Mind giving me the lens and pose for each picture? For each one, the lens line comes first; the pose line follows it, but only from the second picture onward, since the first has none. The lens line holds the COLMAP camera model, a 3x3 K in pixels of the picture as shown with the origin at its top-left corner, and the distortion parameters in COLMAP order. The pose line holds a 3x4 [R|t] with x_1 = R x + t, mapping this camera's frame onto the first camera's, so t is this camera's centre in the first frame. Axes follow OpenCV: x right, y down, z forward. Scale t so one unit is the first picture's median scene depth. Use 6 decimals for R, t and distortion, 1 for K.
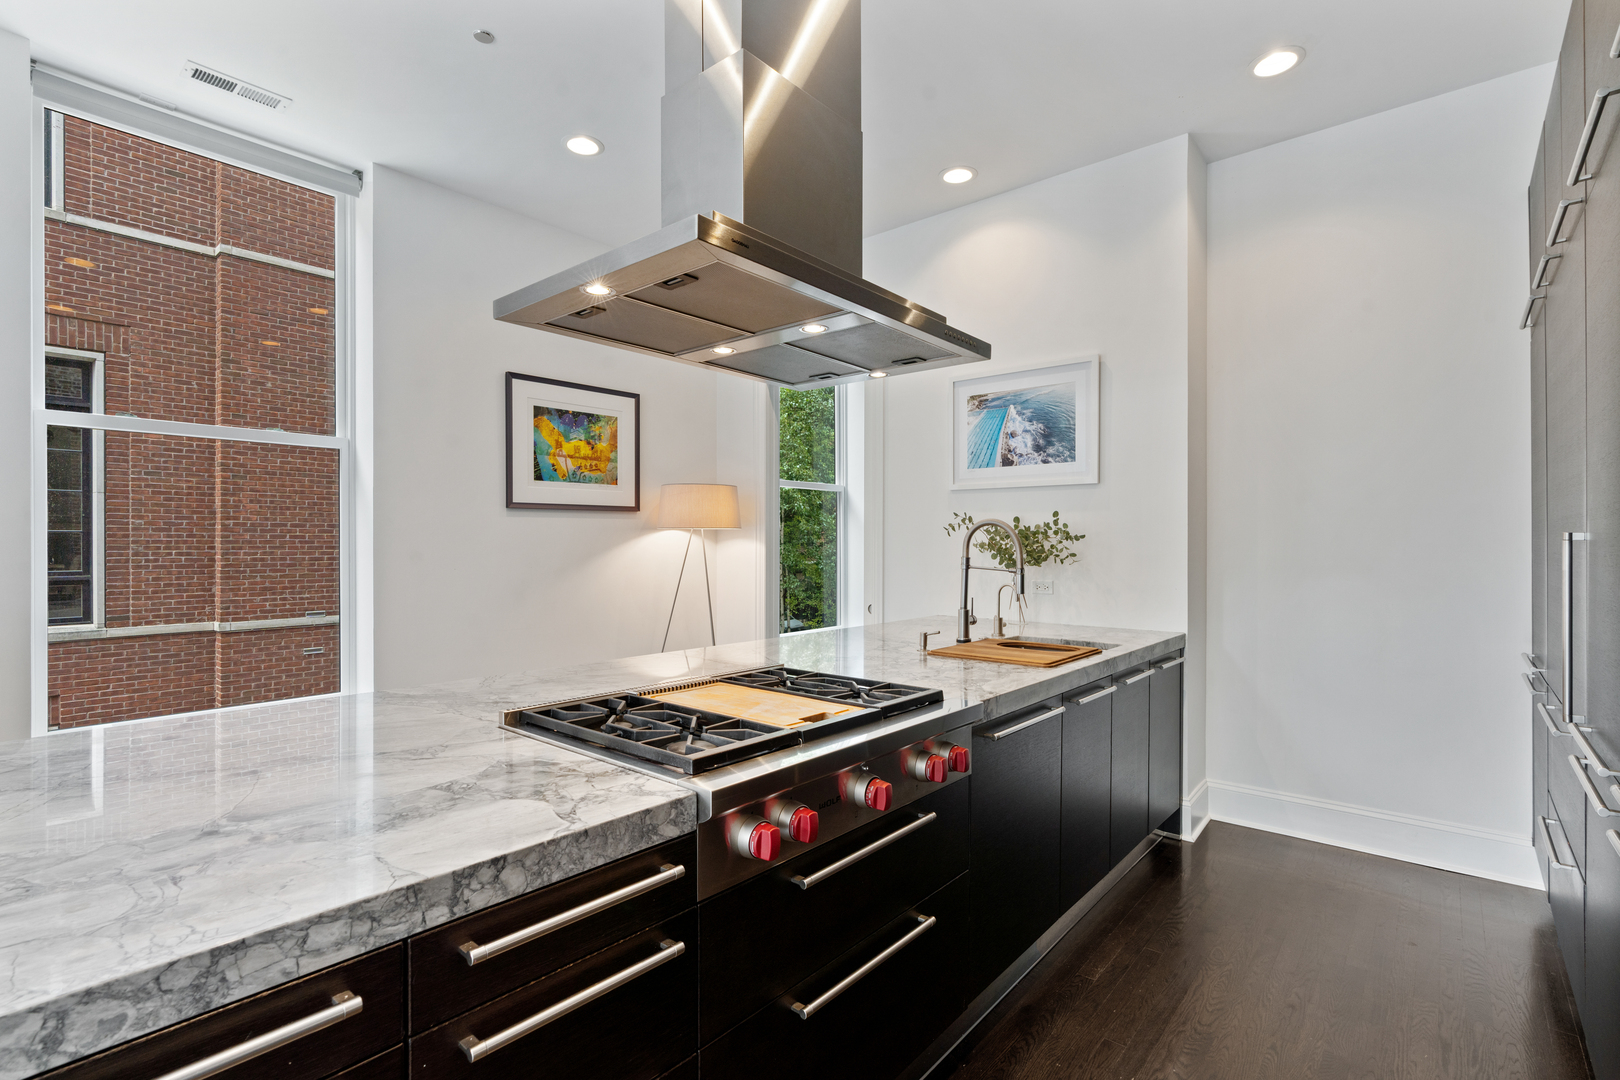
lens RADIAL K [[773.3, 0, 816.1], [0, 773.3, 549.8], [0, 0, 1]] dist [-0.002470, -0.000225]
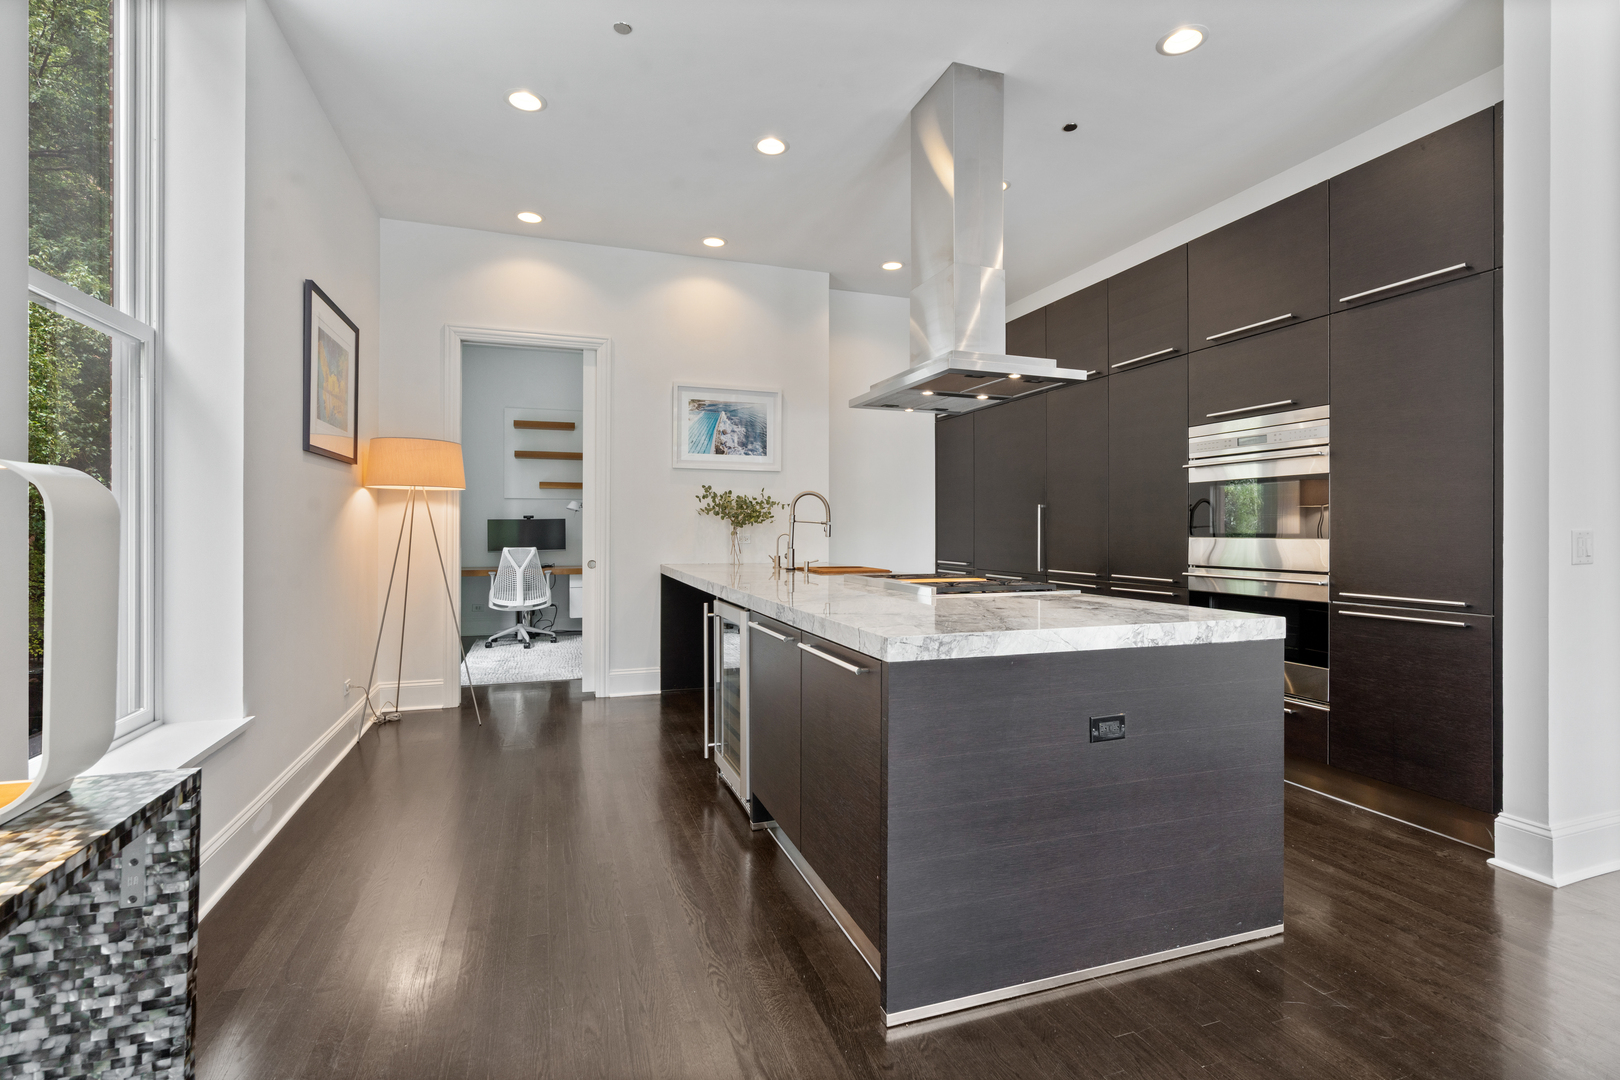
lens RADIAL K [[734.3, 0, 800.6], [0, 734.3, 528.7], [0, 0, 1]] dist [-0.000134, 0.000838]
pose [[0.516276, 0.006397, 0.856398, -0.840934], [0.001347, 0.999965, -0.008281, 0.039334], [-0.856421, 0.005429, 0.516249, 0.191094]]
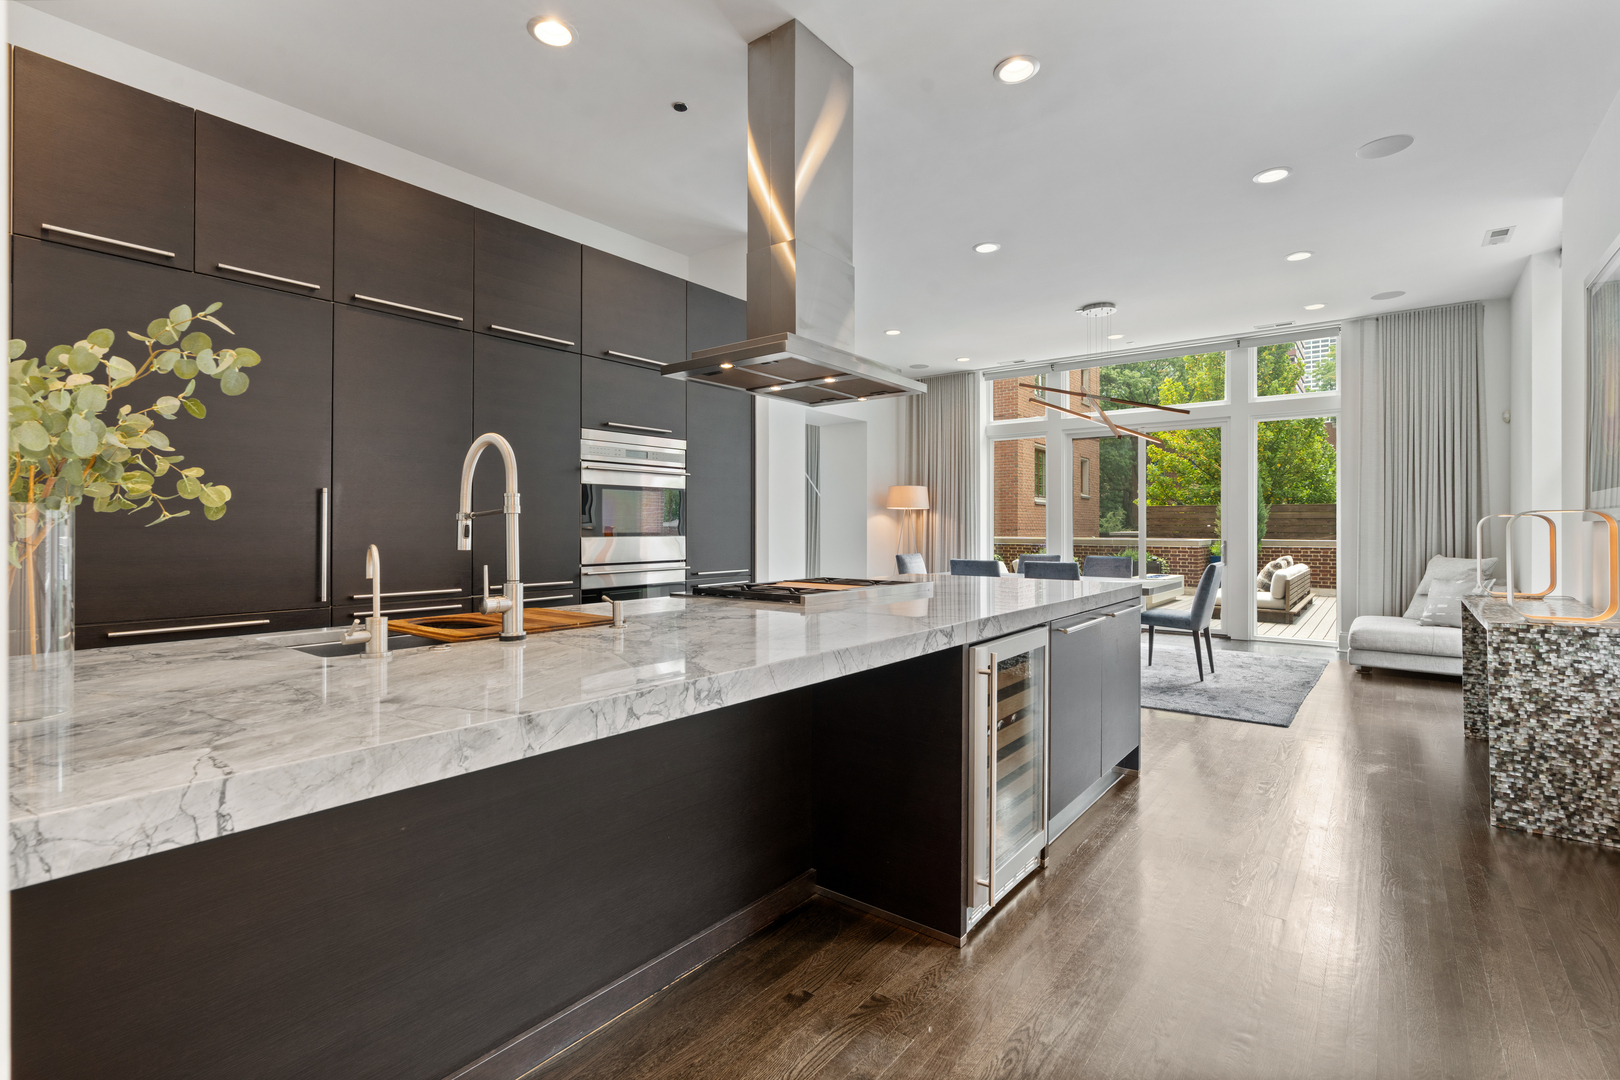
lens RADIAL K [[734.3, 0, 811.8], [0, 734.3, 533.9], [0, 0, 1]] dist [-0.000134, 0.000838]
pose [[-0.999731, 0.003257, -0.022975, 0.001441], [0.002963, 0.999914, 0.012795, 0.027345], [0.023015, 0.012724, -0.999654, 1.282832]]
